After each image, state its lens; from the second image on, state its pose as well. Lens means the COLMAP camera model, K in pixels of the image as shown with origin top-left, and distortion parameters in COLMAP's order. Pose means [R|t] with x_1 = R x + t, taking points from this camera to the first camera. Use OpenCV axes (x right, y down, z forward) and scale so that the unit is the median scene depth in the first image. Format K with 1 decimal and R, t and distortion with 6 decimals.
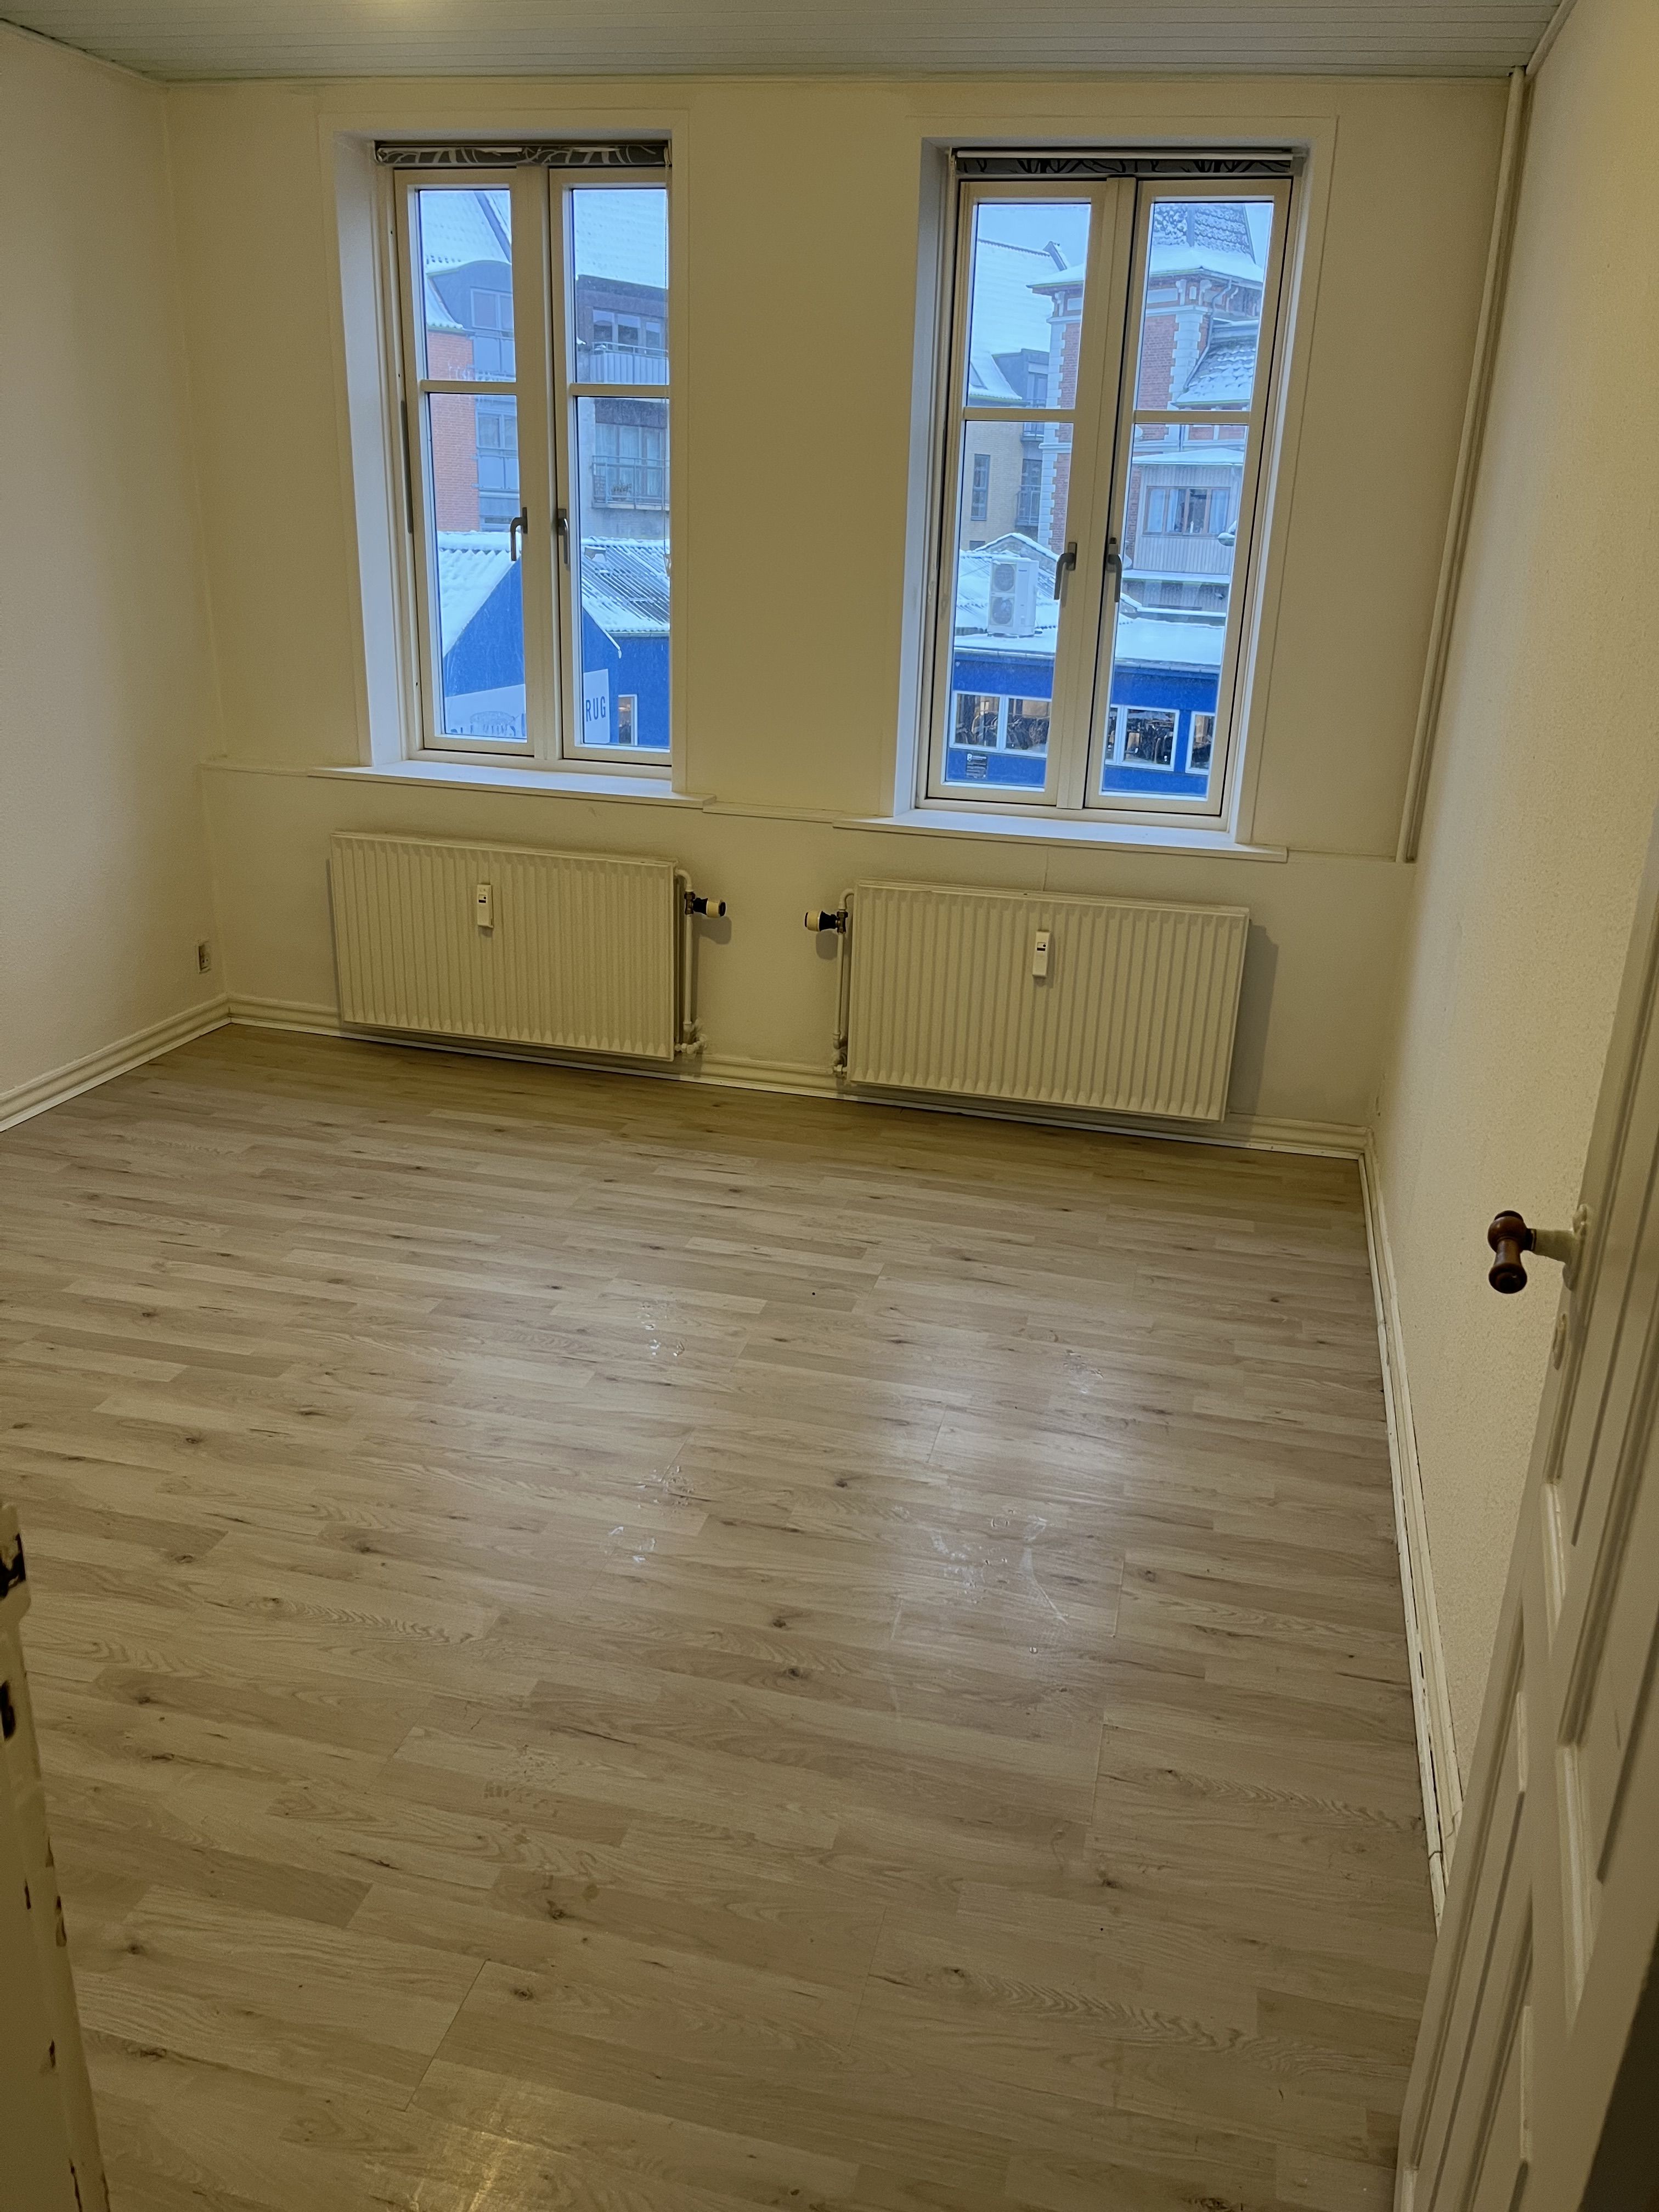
lens RADIAL K [[1675.2, 0, 835.6], [0, 1675.2, 1113.6], [0, 0, 1]] dist [-0.005687, -0.007201]
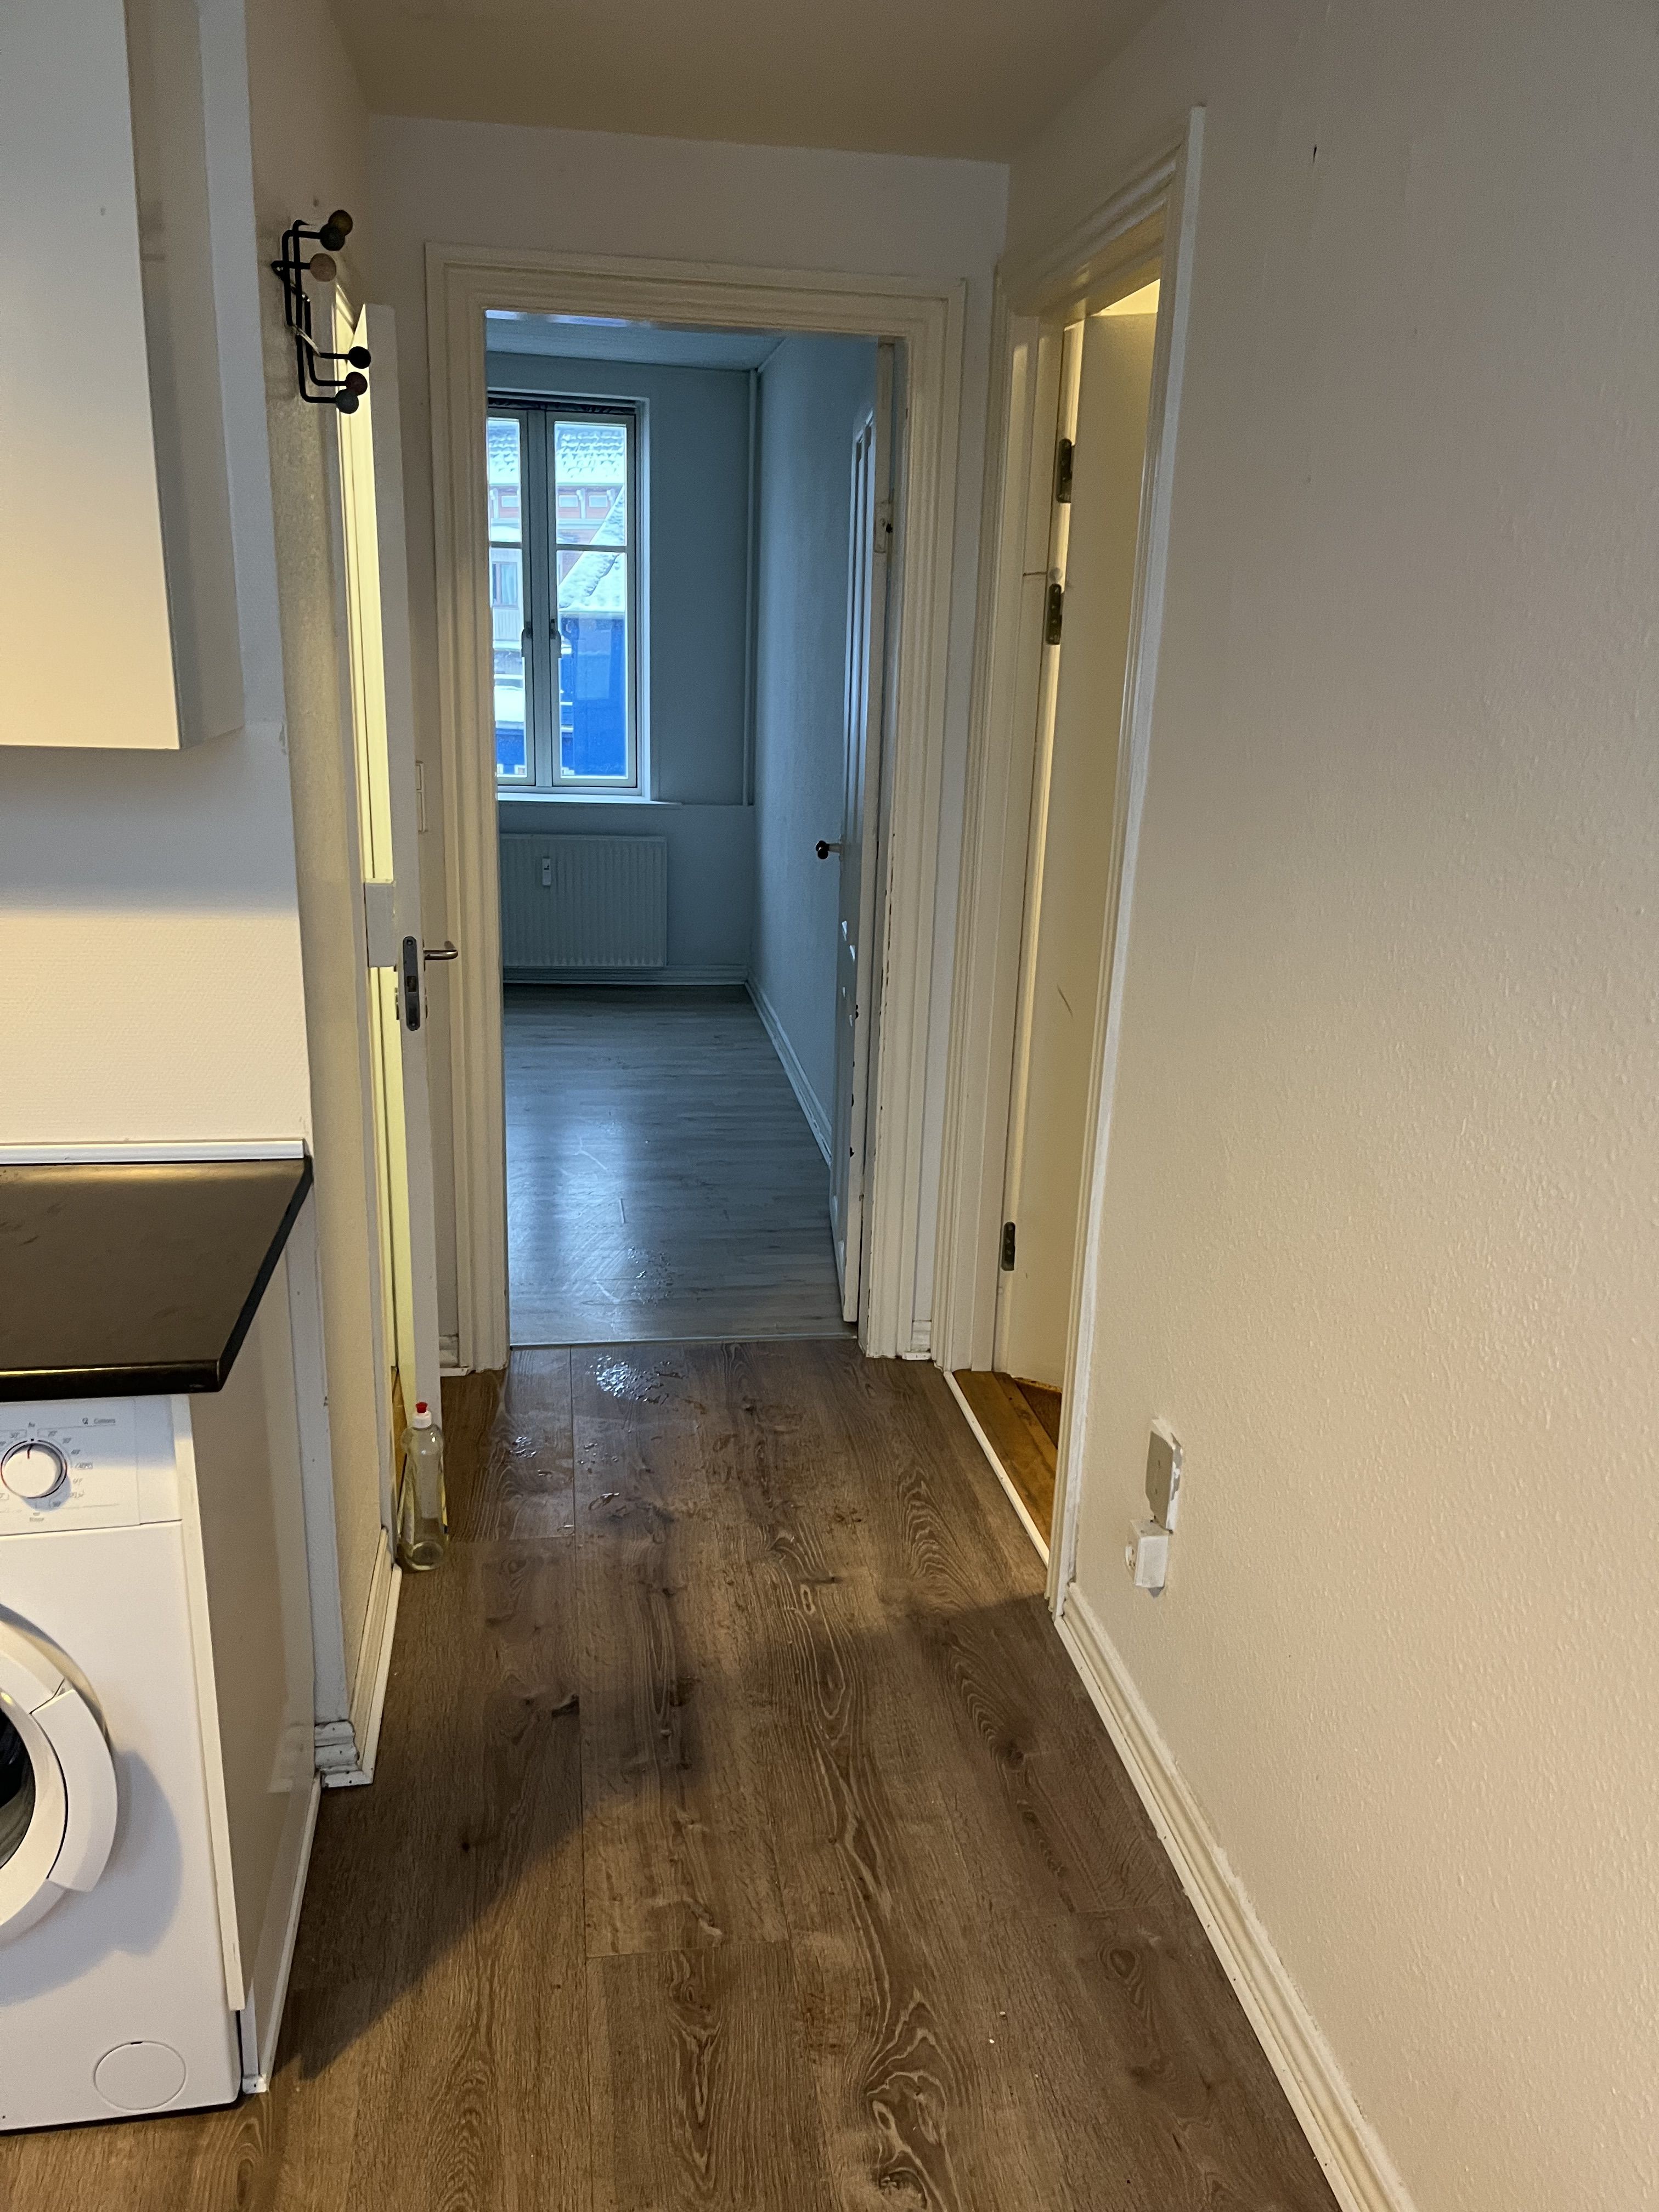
lens RADIAL K [[1675.2, 0, 831.8], [0, 1675.2, 1104.6], [0, 0, 1]] dist [-0.005687, -0.007201]
pose [[0.919638, -0.119553, 0.374129, -0.285185], [0.134824, 0.990759, -0.014810, 0.209076], [-0.368901, 0.064061, 0.927259, -0.662650]]
